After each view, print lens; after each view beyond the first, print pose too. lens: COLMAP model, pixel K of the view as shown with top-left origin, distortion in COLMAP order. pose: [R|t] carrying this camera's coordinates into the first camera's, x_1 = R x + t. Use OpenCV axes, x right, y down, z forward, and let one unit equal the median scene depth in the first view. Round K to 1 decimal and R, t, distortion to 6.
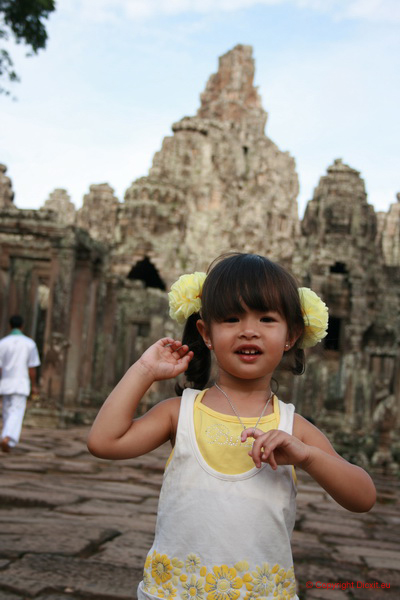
lens RADIAL K [[995.7, 0, 197.3], [0, 995.7, 286.2], [0, 0, 1]] dist [0.043673, 0.000000]
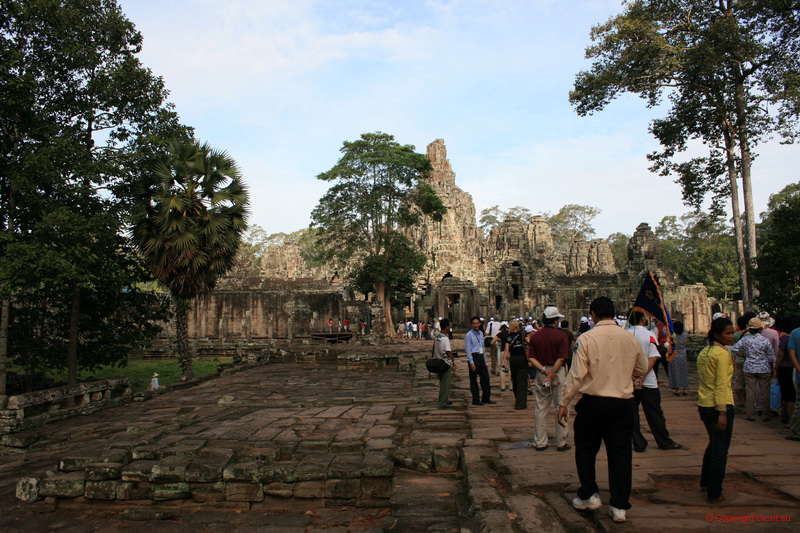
lens RADIAL K [[698.3, 0, 401.3], [0, 698.3, 257.9], [0, 0, 1]] dist [-0.103609, 0.076849]
pose [[0.994236, -0.096238, 0.047262, -0.199098], [0.095046, 0.995110, 0.026859, -0.100086], [-0.049616, -0.022212, 0.998521, -0.610638]]
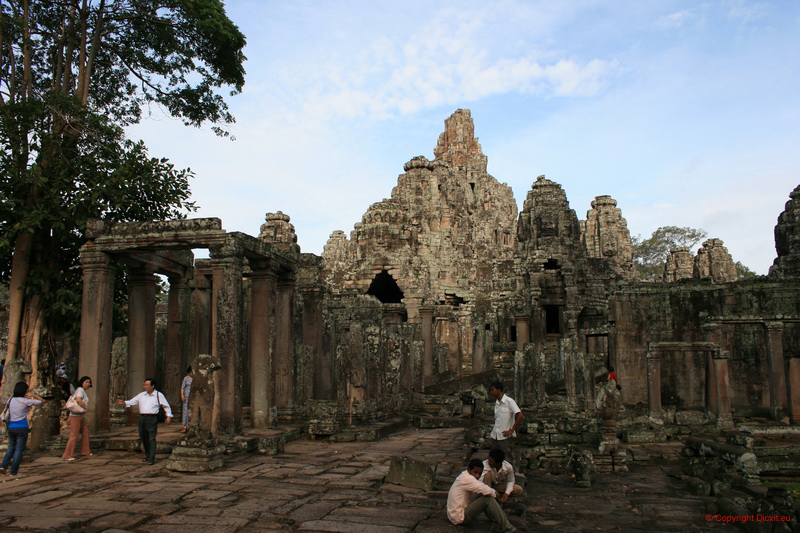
lens RADIAL K [[698.3, 0, 396.6], [0, 698.3, 238.9], [0, 0, 1]] dist [-0.103609, 0.076849]
pose [[0.990518, -0.110672, -0.081404, 0.027422], [0.103417, 0.990691, -0.088523, 0.006585], [0.090443, 0.079265, 0.992742, 0.144804]]
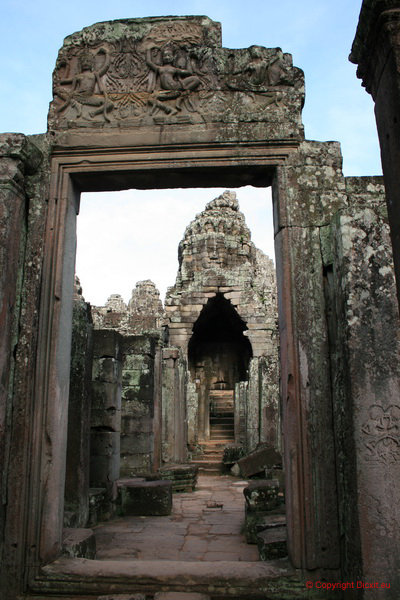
lens RADIAL K [[523.8, 0, 196.9], [0, 523.8, 293.4], [0, 0, 1]] dist [-0.103609, 0.076849]
pose [[0.995854, -0.087639, 0.024390, -0.065045], [0.090137, 0.986799, -0.134544, 0.024869], [-0.012277, 0.136185, 0.990607, 0.430035]]
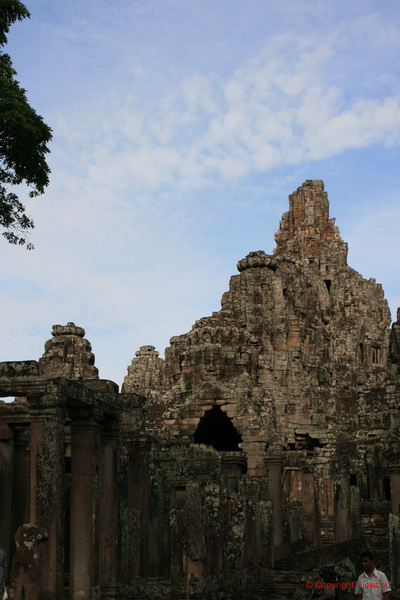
lens RADIAL K [[969.7, 0, 199.0], [0, 969.7, 274.0], [0, 0, 1]] dist [-0.012614, 0.000000]
pose [[0.987080, -0.128589, -0.095595, 0.026342], [0.111189, 0.979291, -0.169191, 0.000502], [0.115372, 0.156376, 0.980936, 0.094726]]
